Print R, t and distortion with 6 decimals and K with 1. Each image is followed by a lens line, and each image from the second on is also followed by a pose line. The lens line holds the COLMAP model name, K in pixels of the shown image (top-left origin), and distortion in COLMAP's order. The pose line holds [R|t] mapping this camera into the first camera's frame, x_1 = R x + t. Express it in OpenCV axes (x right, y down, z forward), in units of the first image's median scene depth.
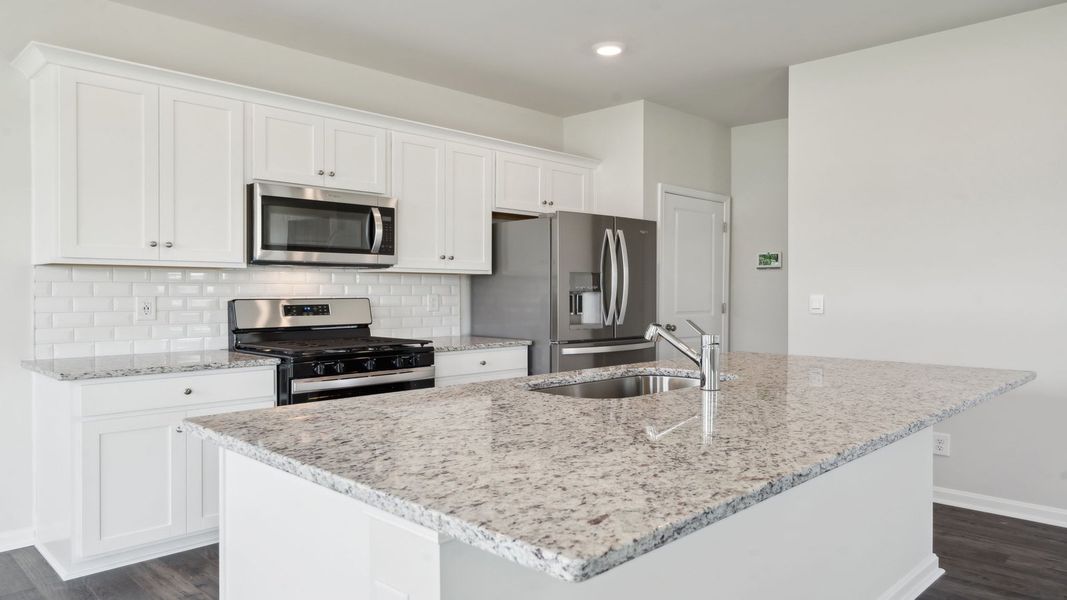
lens RADIAL K [[708.5, 0, 539.1], [0, 708.5, 294.1], [0, 0, 1]] dist [-0.000737, -0.003646]
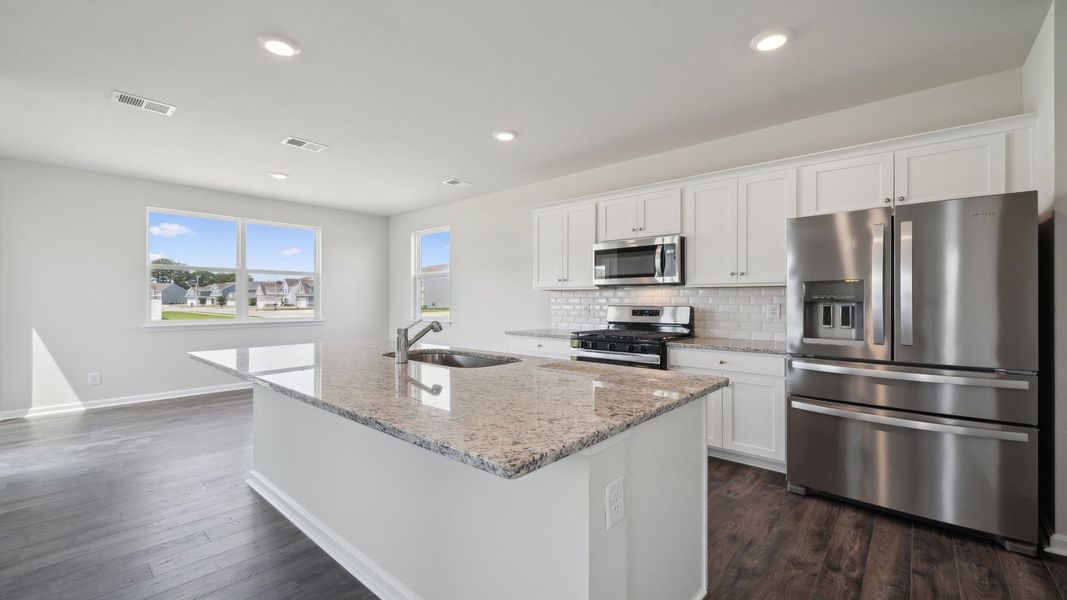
lens RADIAL K [[432.8, 0, 533.2], [0, 432.8, 310.2], [0, 0, 1]] dist [-0.001553, 0.001254]
pose [[0.058132, 0.019827, -0.998112, 0.662252], [-0.007326, 0.999784, 0.019433, -0.001436], [0.998282, 0.006183, 0.058265, 0.674047]]
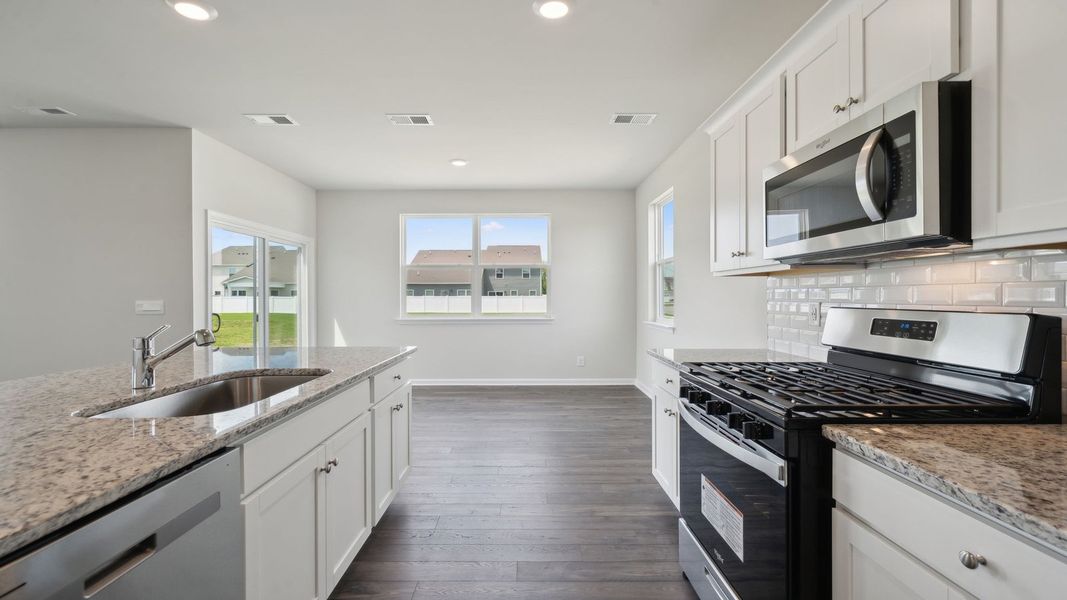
lens RADIAL K [[490.7, 0, 532.4], [0, 490.7, 296.9], [0, 0, 1]] dist [-0.000431, -0.001371]
pose [[-0.707348, -0.000279, -0.706865, 0.185944], [-0.004908, 0.999978, 0.004517, -0.004642], [0.706848, 0.006665, -0.707334, 1.066724]]
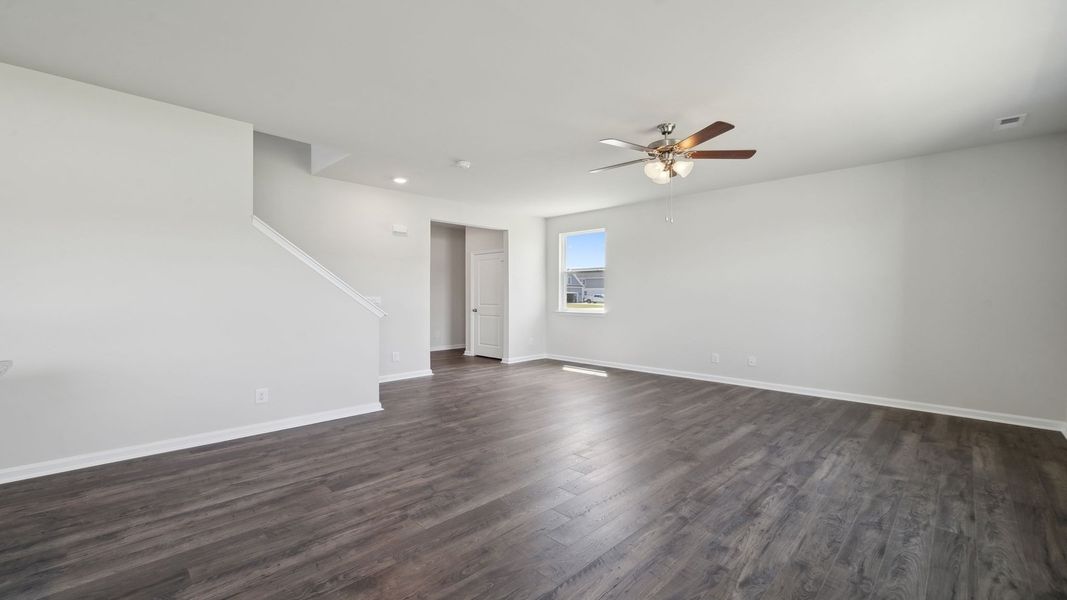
lens RADIAL K [[432.8, 0, 527.8], [0, 432.8, 294.0], [0, 0, 1]] dist [-0.001553, 0.001254]
pose [[0.006530, -0.000141, 0.999979, -0.024581], [0.005403, 0.999985, 0.000106, 0.001083], [-0.999964, 0.005402, 0.006531, 0.077541]]
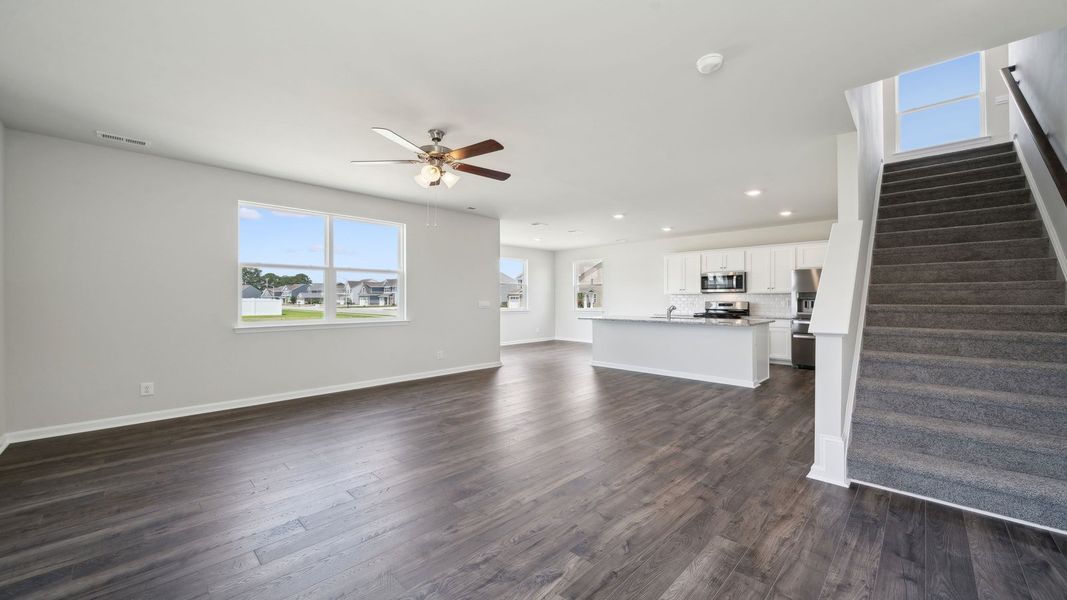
lens RADIAL K [[393.0, 0, 532.7], [0, 393.0, 305.5], [0, 0, 1]] dist [-0.002728, -0.000088]
pose [[0.003763, 0.013061, -0.999908, 1.682088], [-0.005763, 0.999898, 0.013039, 0.005470], [0.999976, 0.005714, 0.003837, -0.002222]]
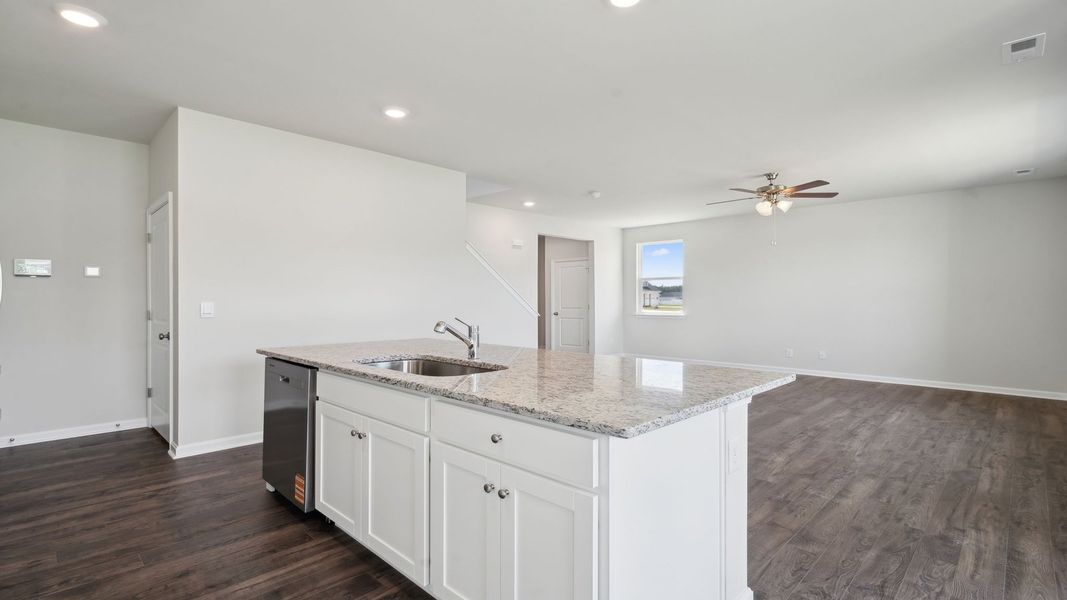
lens RADIAL K [[490.7, 0, 526.7], [0, 490.7, 295.3], [0, 0, 1]] dist [-0.000431, -0.001371]
pose [[0.007502, 0.006145, 0.999953, -0.500311], [0.007184, 0.999955, -0.006199, -0.001940], [-0.999946, 0.007230, 0.007457, 0.469666]]
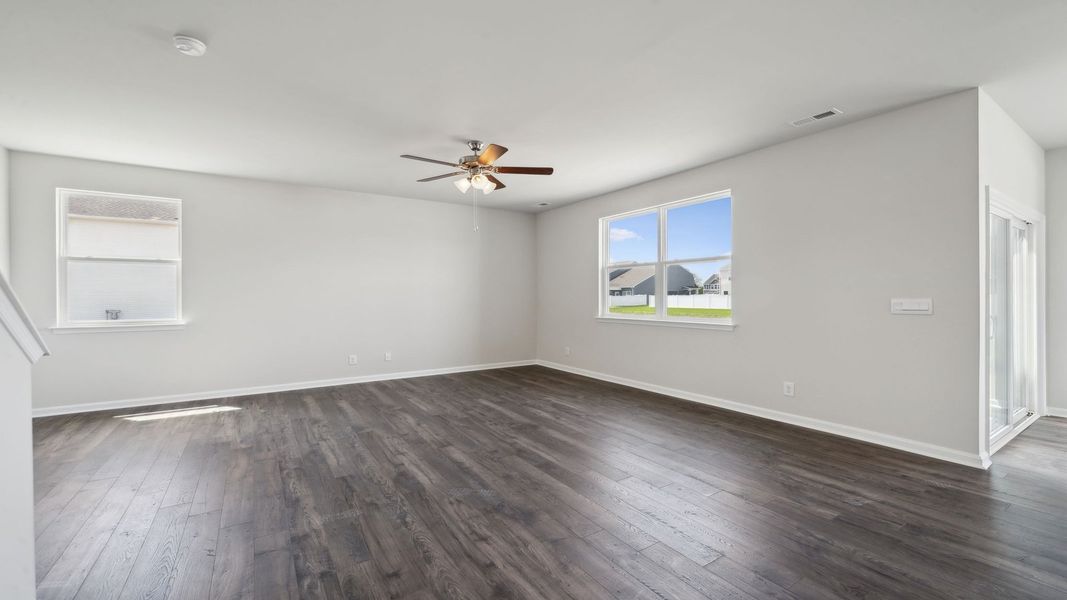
lens RADIAL K [[432.8, 0, 524.2], [0, 432.8, 300.3], [0, 0, 1]] dist [-0.001553, 0.001254]
pose [[-0.975633, -0.001181, 0.219404, 0.550499], [0.002485, 0.999862, 0.016435, -0.000859], [-0.219393, 0.016579, -0.975496, 0.730644]]
